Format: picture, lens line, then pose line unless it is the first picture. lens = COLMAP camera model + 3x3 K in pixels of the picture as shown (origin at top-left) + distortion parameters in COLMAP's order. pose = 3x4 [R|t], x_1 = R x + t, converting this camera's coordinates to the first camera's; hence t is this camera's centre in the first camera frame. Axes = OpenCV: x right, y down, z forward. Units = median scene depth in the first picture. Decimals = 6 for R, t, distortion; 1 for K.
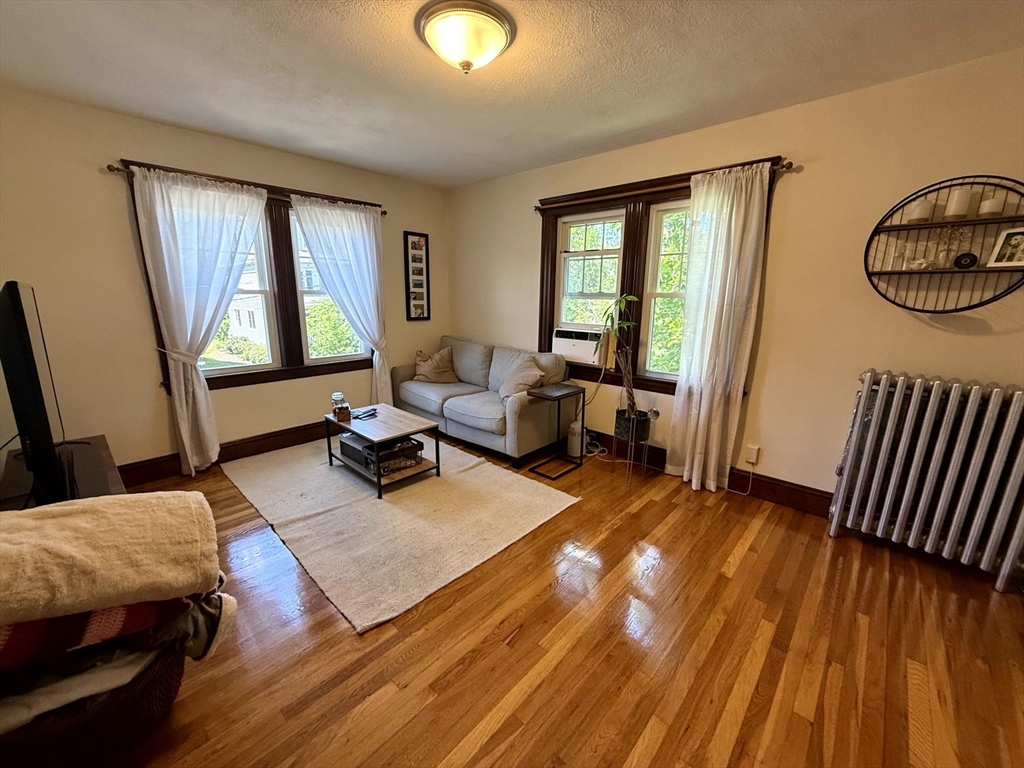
lens RADIAL K [[407.8, 0, 511.9], [0, 407.8, 385.7], [0, 0, 1]] dist [-0.000272, -0.000566]
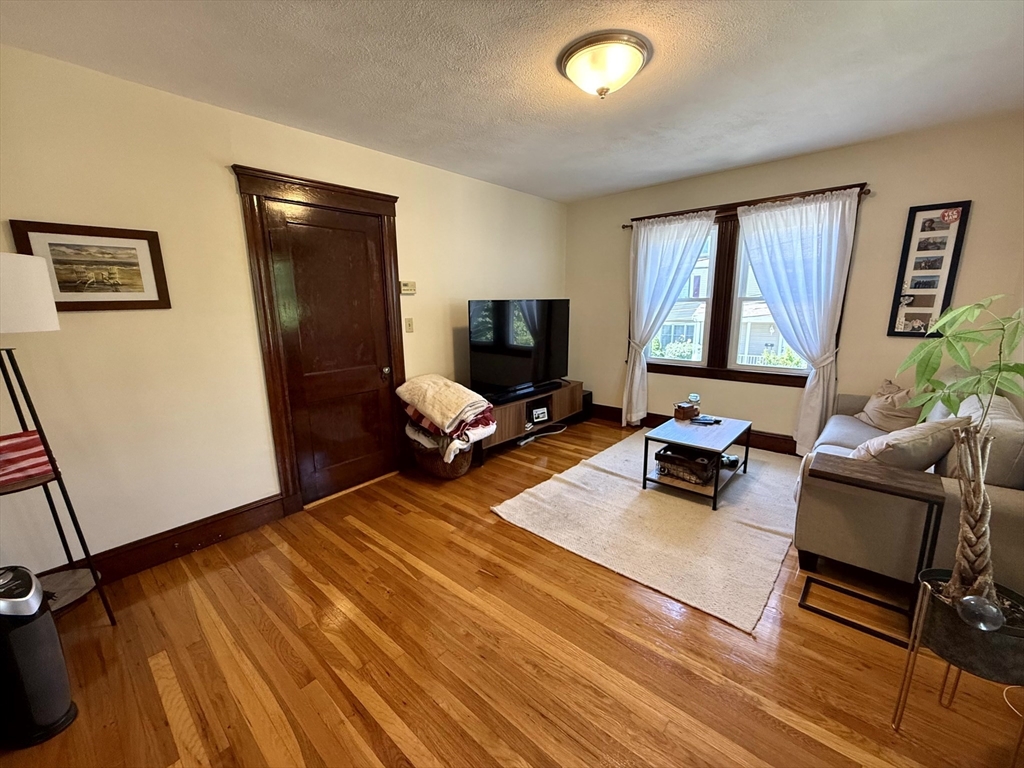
lens RADIAL K [[407.8, 0, 511.9], [0, 407.8, 385.7], [0, 0, 1]] dist [-0.000272, -0.000566]
pose [[0.028194, 0.192009, -0.980988, 0.617309], [-0.203180, 0.961992, 0.182451, -0.104711], [0.978735, 0.194173, 0.066135, 0.478317]]
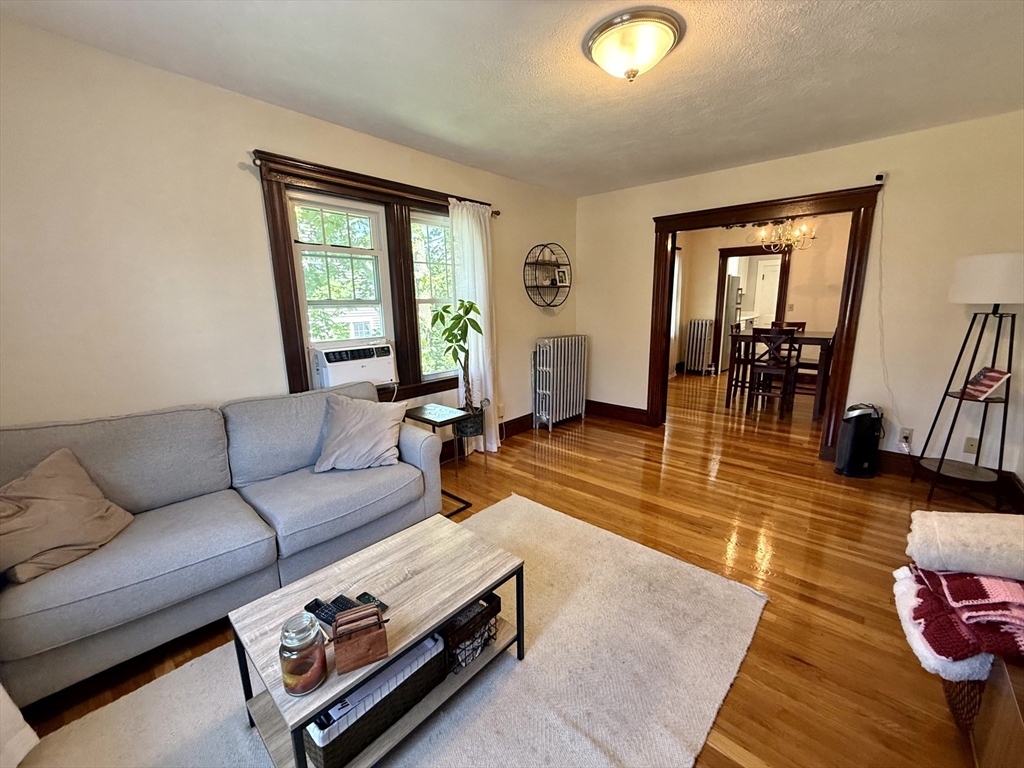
lens RADIAL K [[407.8, 0, 511.9], [0, 407.8, 385.7], [0, 0, 1]] dist [-0.000272, -0.000566]
pose [[-0.011204, -0.211328, 0.977351, -0.719518], [0.236477, 0.949126, 0.207937, -0.185400], [-0.971572, 0.233451, 0.039340, 0.811145]]
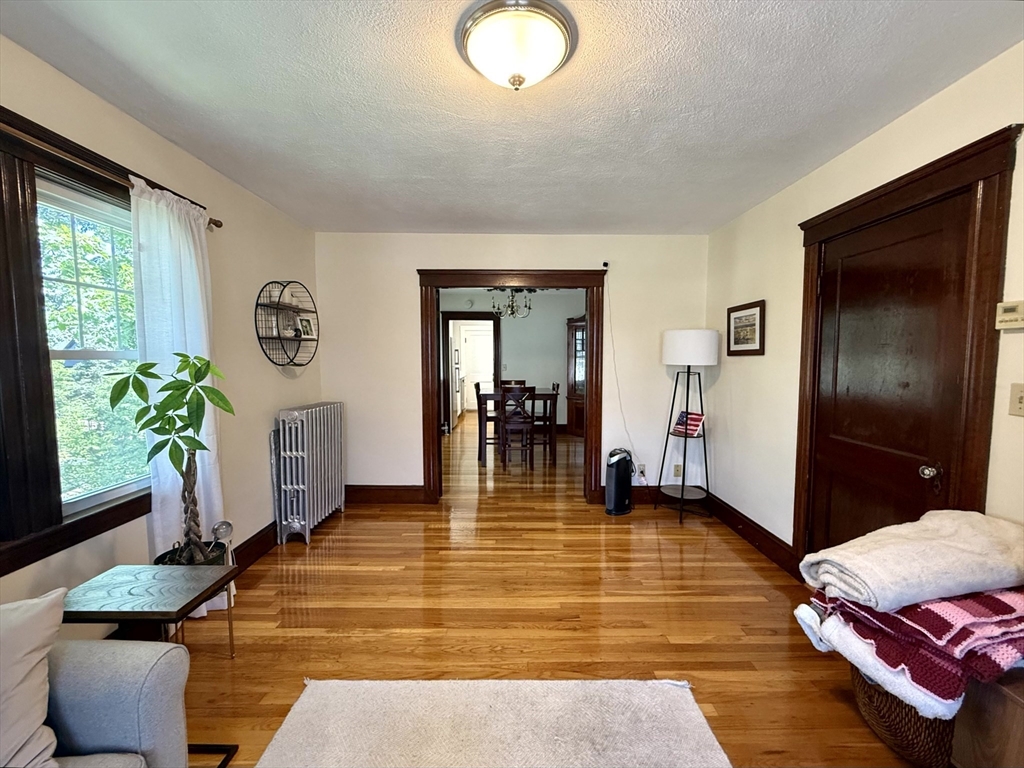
lens RADIAL K [[420.2, 0, 510.2], [0, 420.2, 385.6], [0, 0, 1]] dist [-0.001820, -0.000451]
pose [[-0.672641, -0.057442, 0.737736, -0.429161], [0.157659, 0.962965, 0.218727, -0.217309], [-0.722978, 0.263435, -0.638674, 0.965651]]
